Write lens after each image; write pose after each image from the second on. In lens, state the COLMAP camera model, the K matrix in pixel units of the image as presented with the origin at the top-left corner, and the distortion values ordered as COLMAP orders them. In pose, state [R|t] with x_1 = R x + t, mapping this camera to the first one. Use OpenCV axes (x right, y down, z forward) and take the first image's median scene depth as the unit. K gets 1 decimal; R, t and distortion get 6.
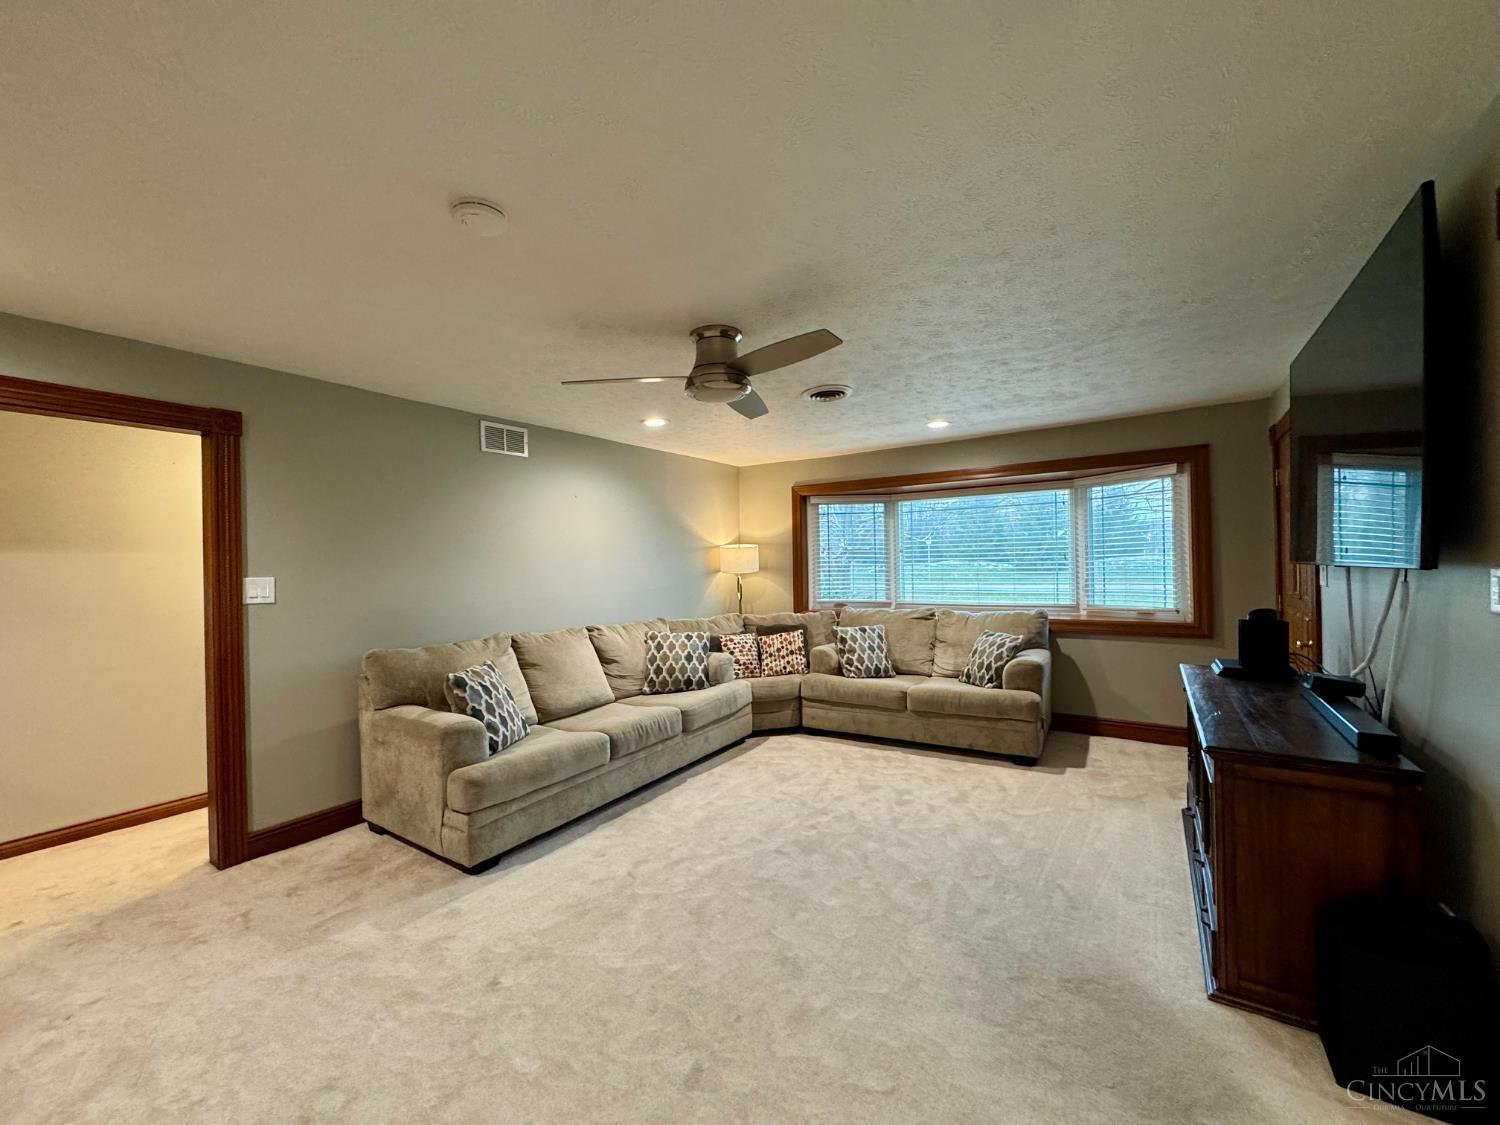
lens RADIAL K [[596.6, 0, 750.0], [0, 596.6, 562.5], [0, 0, 1]] dist [-0.002205, 0.000284]
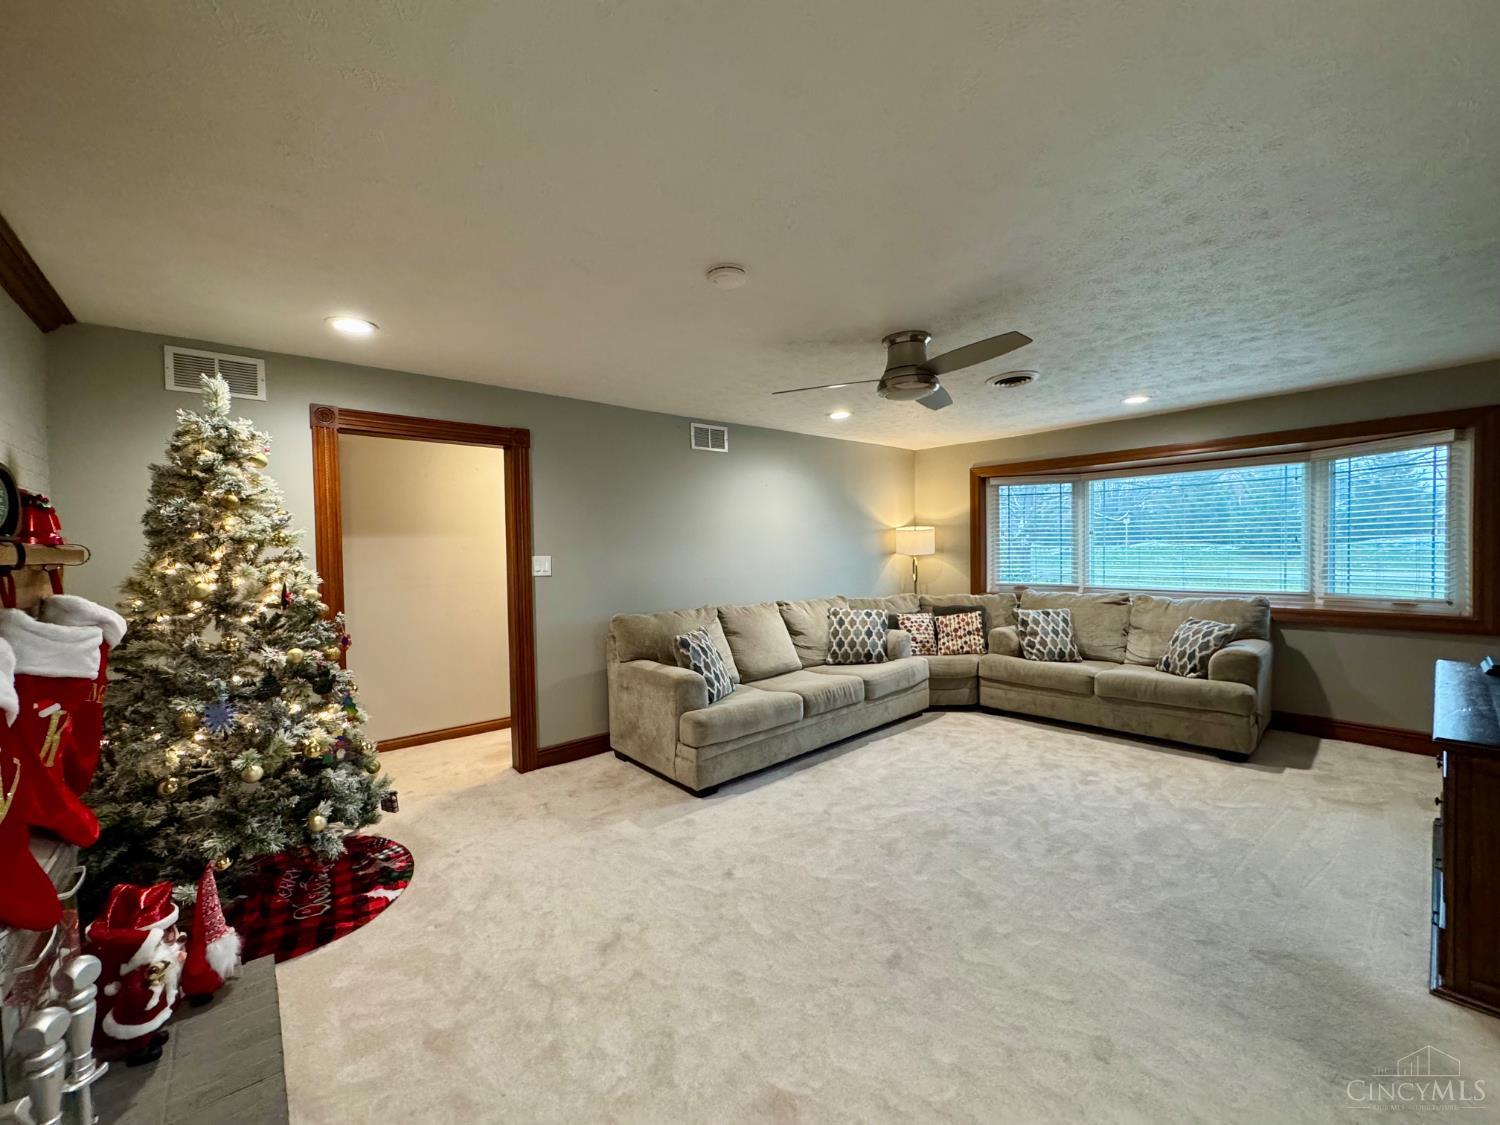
lens RADIAL K [[596.6, 0, 750.0], [0, 596.6, 562.5], [0, 0, 1]] dist [-0.002205, 0.000284]
pose [[0.963160, 0.009494, -0.268761, -0.028516], [-0.000946, 0.999490, 0.031917, -0.002844], [0.268927, -0.030487, 0.962678, -0.122843]]
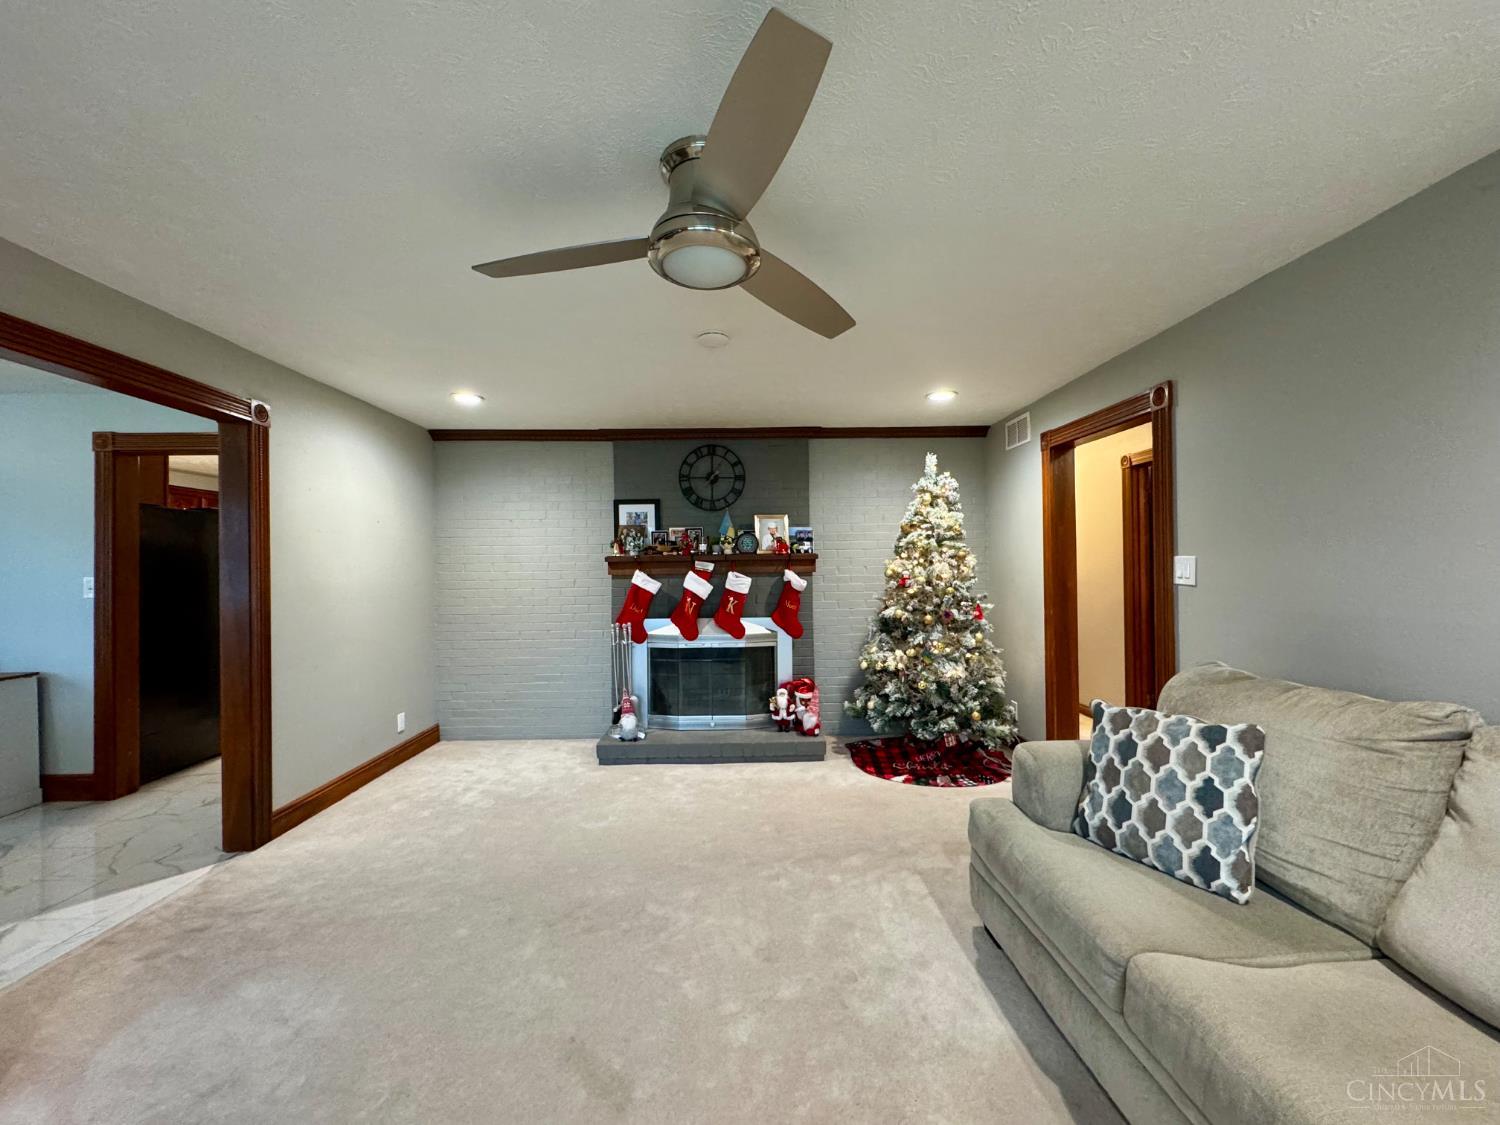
lens RADIAL K [[596.6, 0, 750.0], [0, 596.6, 562.5], [0, 0, 1]] dist [-0.002205, 0.000284]
pose [[-0.818496, 0.031943, -0.573623, 0.211434], [0.034557, 0.999383, 0.006342, 0.005922], [0.573471, -0.014632, -0.819095, 1.225507]]
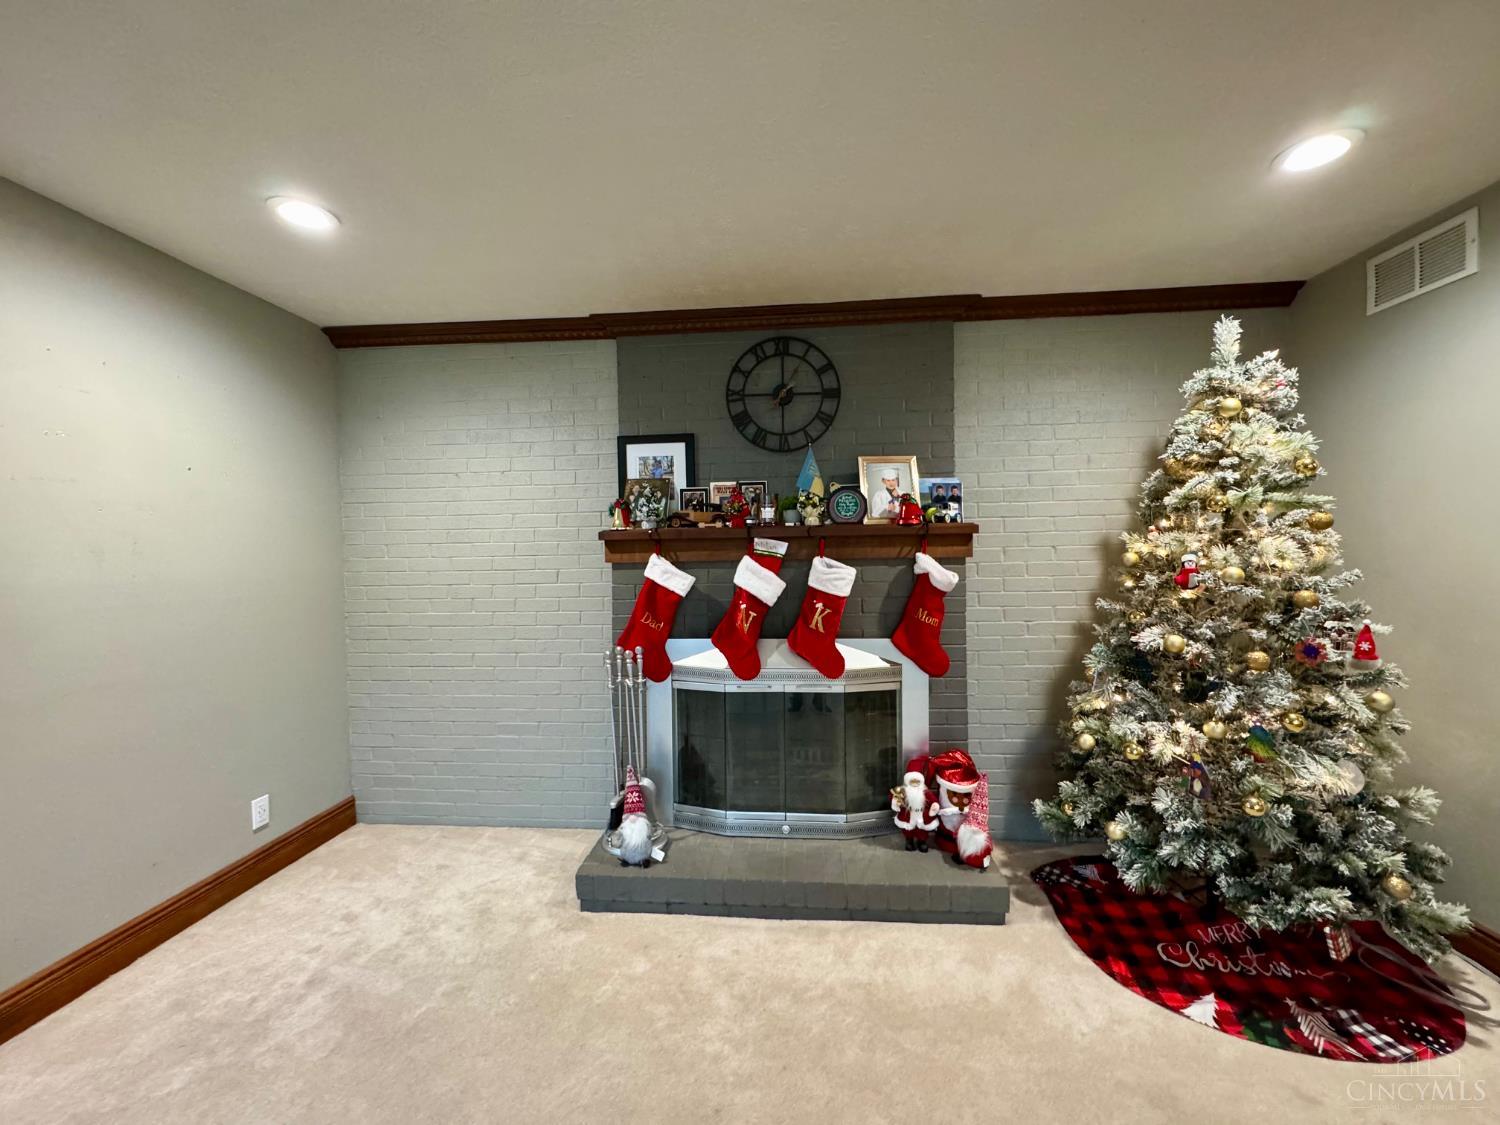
lens RADIAL K [[596.6, 0, 750.0], [0, 596.6, 562.5], [0, 0, 1]] dist [-0.002205, 0.000284]
pose [[-0.870962, 0.048491, -0.488952, -0.083647], [0.038920, 0.998800, 0.029726, 0.015351], [0.489807, 0.006861, -0.871804, 0.708975]]
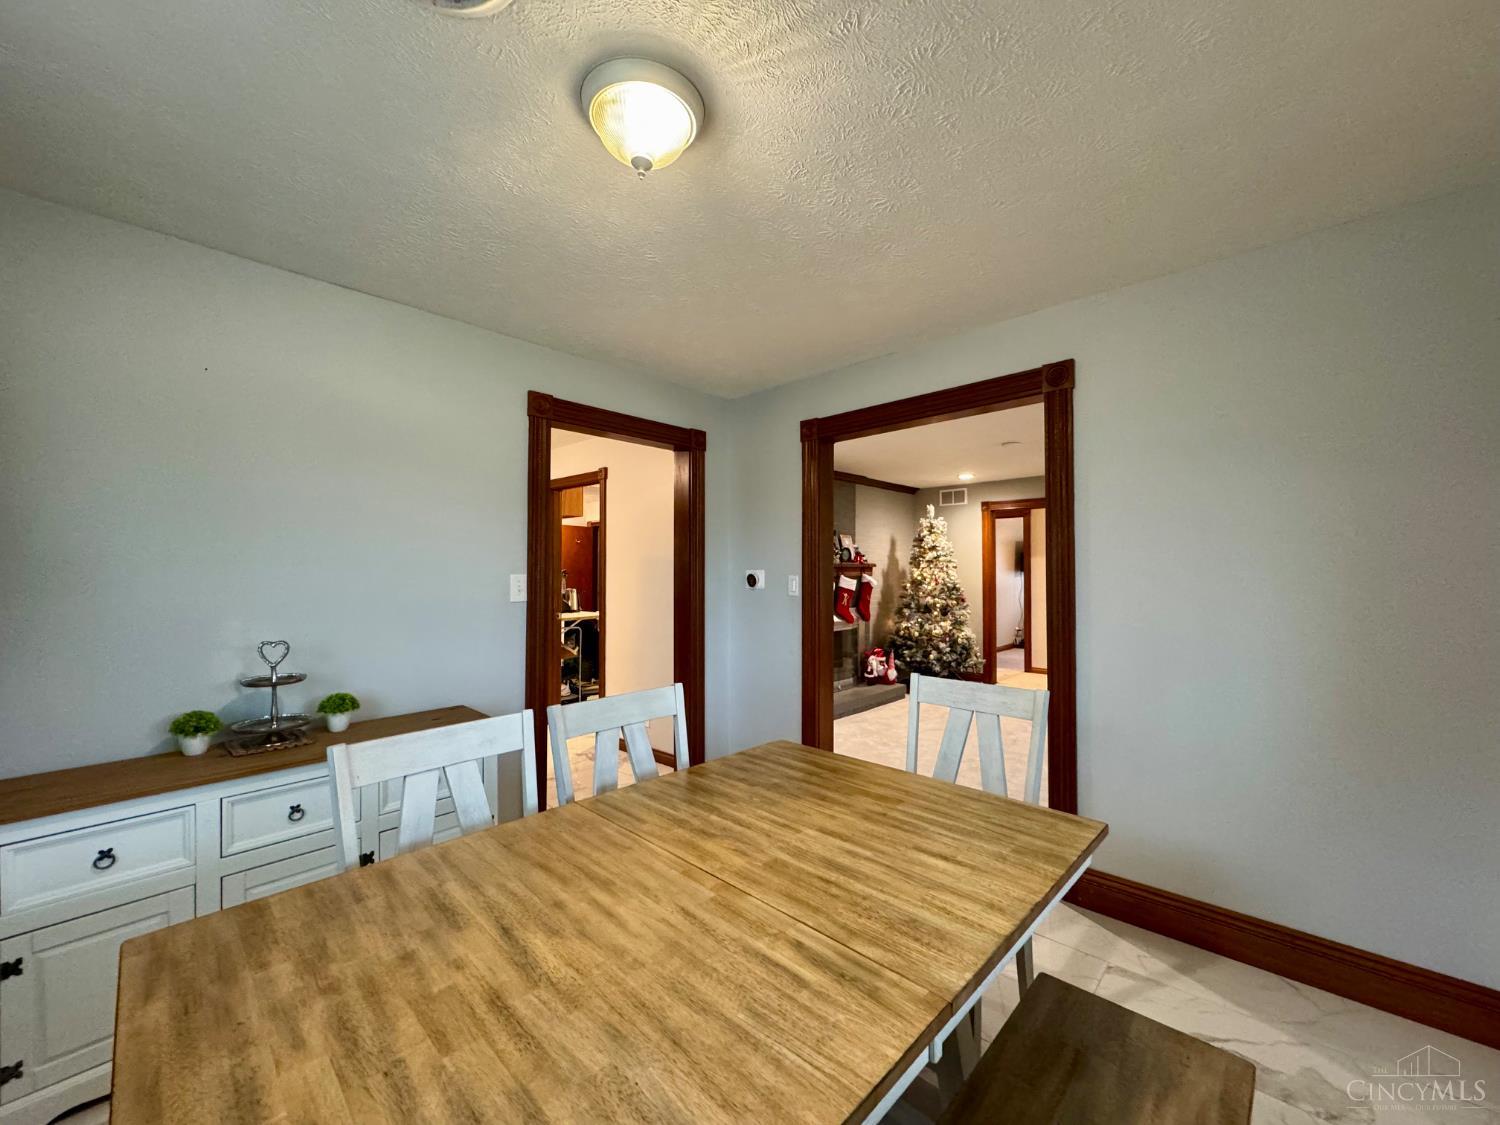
lens RADIAL K [[596.6, 0, 750.0], [0, 596.6, 562.5], [0, 0, 1]] dist [-0.002205, 0.000284]
pose [[-0.159380, 0.008170, -0.987184, 1.354258], [0.010027, 0.999928, 0.006656, -0.021002], [0.987166, -0.008838, -0.159450, 0.104231]]
